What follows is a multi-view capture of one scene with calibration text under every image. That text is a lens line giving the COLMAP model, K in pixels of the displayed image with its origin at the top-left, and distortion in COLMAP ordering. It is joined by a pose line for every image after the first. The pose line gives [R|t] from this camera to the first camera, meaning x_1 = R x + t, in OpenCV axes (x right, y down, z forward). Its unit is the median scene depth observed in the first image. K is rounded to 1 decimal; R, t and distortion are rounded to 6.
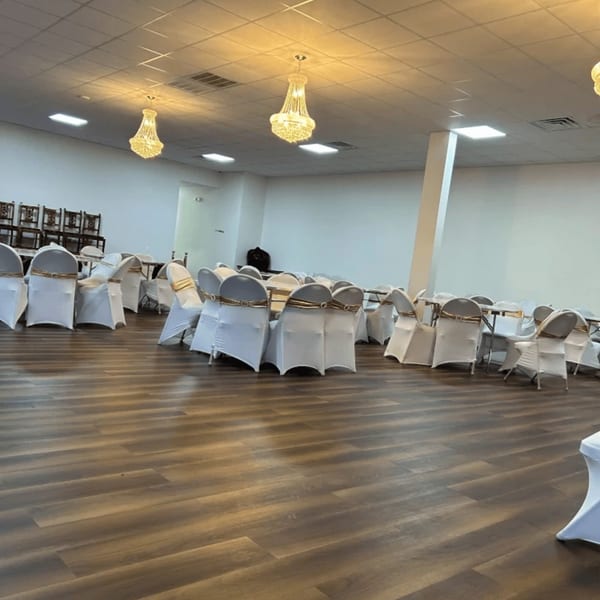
lens RADIAL K [[615.6, 0, 313.1], [0, 615.6, 317.2], [0, 0, 1]] dist [-0.005796, 0.026587]
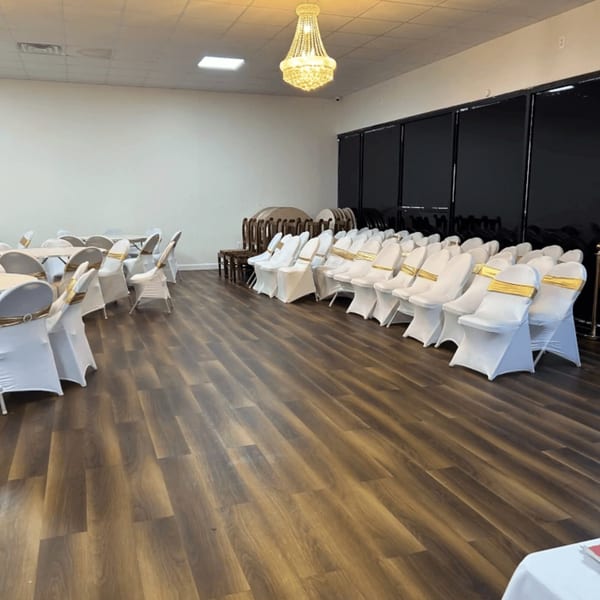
lens RADIAL K [[615.6, 0, 313.1], [0, 615.6, 317.2], [0, 0, 1]] dist [-0.005796, 0.026587]
pose [[0.354548, -0.303964, 0.884252, -0.935152], [0.134513, 0.952430, 0.273466, -0.257453], [-0.925312, 0.021987, 0.378570, 0.601494]]
